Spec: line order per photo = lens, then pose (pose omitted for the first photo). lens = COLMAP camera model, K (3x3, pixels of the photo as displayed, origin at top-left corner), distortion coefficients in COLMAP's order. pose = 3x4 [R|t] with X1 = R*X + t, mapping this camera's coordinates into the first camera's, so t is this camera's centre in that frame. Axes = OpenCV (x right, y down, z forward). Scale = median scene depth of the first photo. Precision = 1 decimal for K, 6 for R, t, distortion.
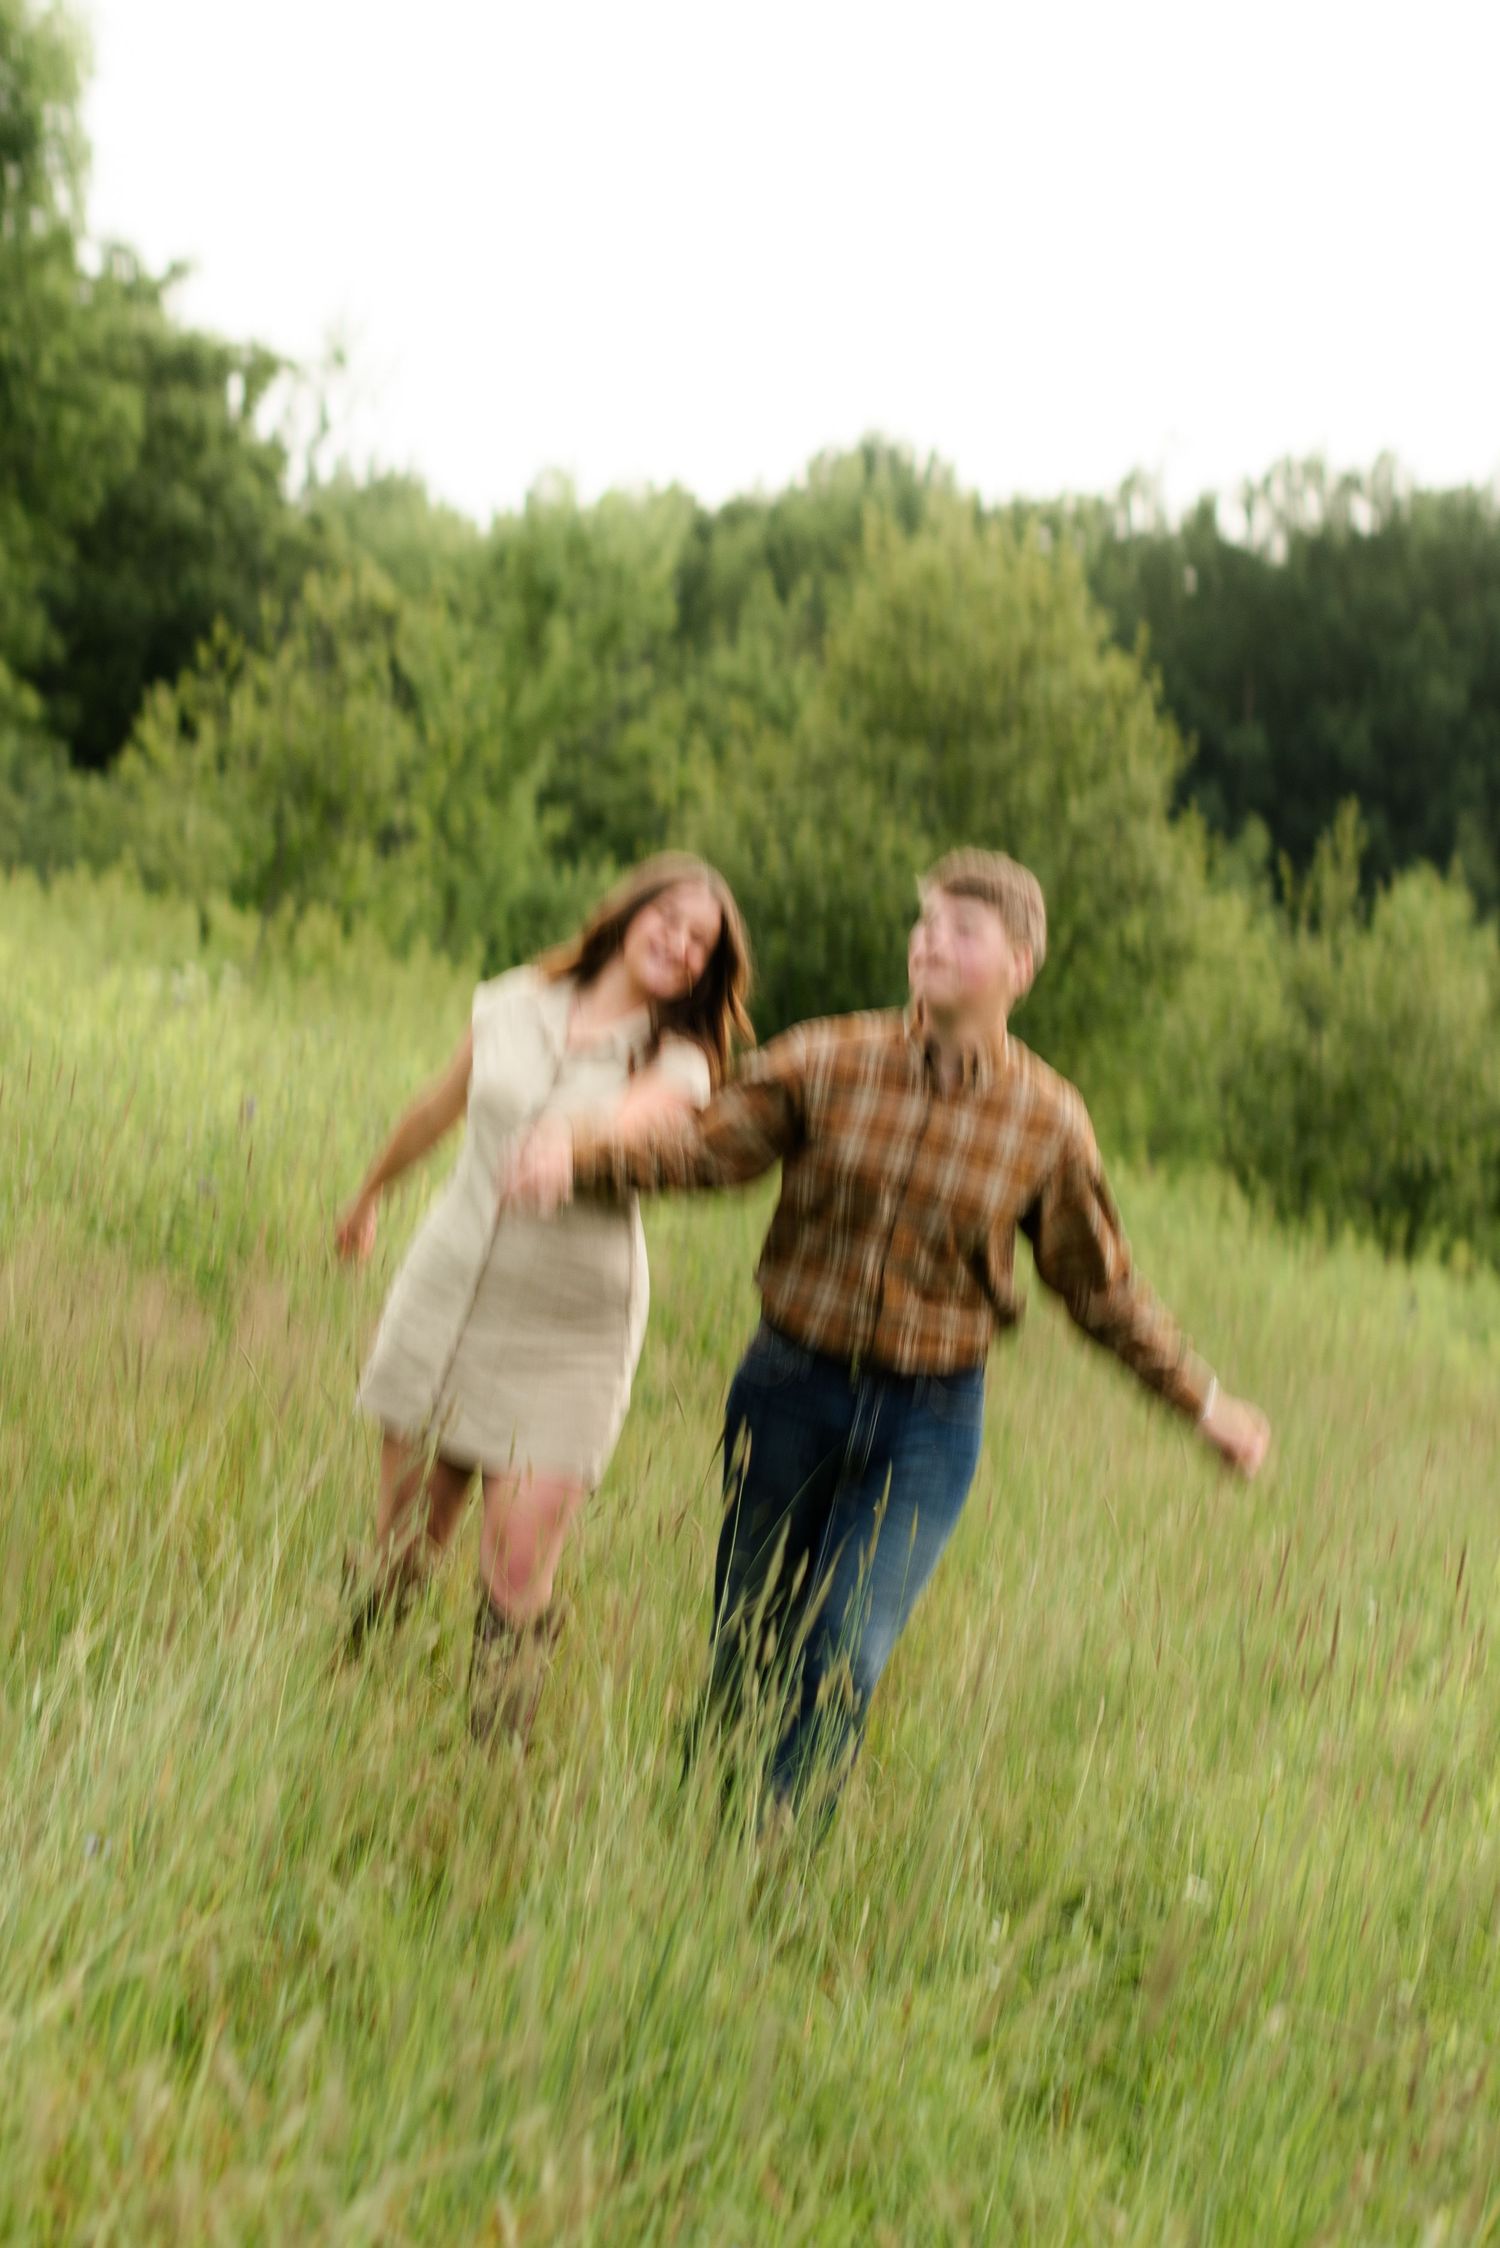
lens RADIAL K [[3402.2, 0, 750.0], [0, 3402.2, 1124.0], [0, 0, 1]] dist [-0.119772, 0.052189]
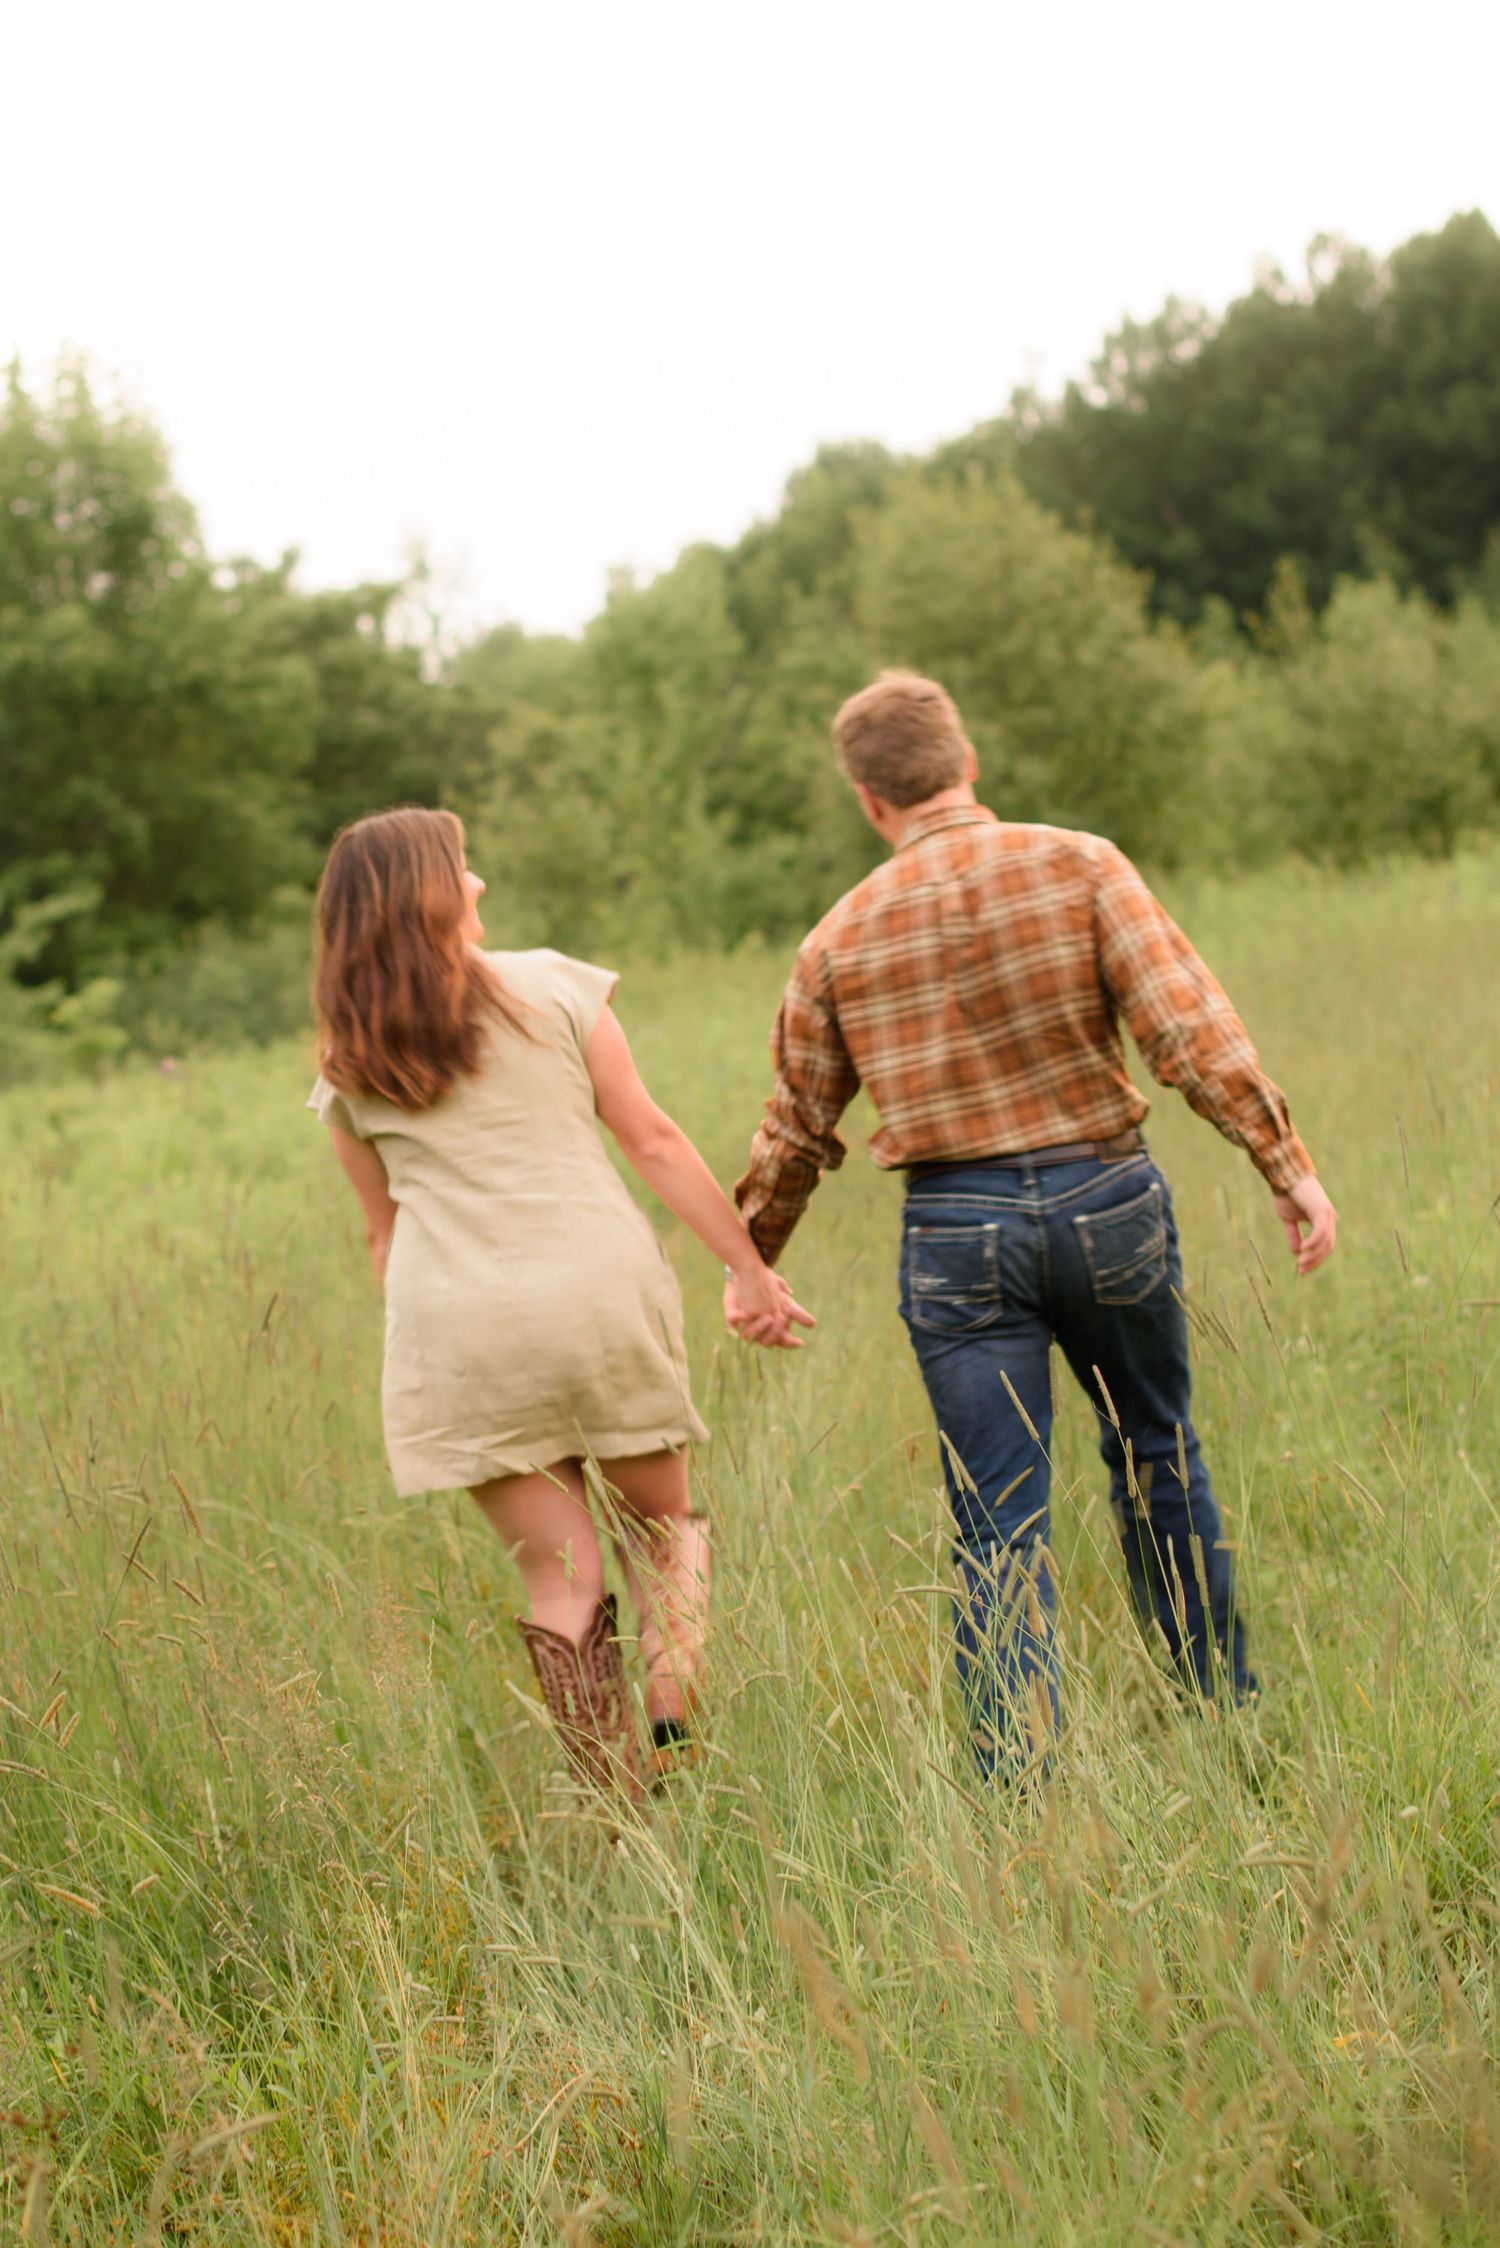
lens RADIAL K [[3402.2, 0, 750.0], [0, 3402.2, 1124.0], [0, 0, 1]] dist [-0.119772, 0.052189]
pose [[0.909664, -0.411423, -0.056947, -0.021728], [0.412795, 0.910711, 0.014354, 0.002229], [0.045957, -0.036565, 0.998274, -0.317639]]
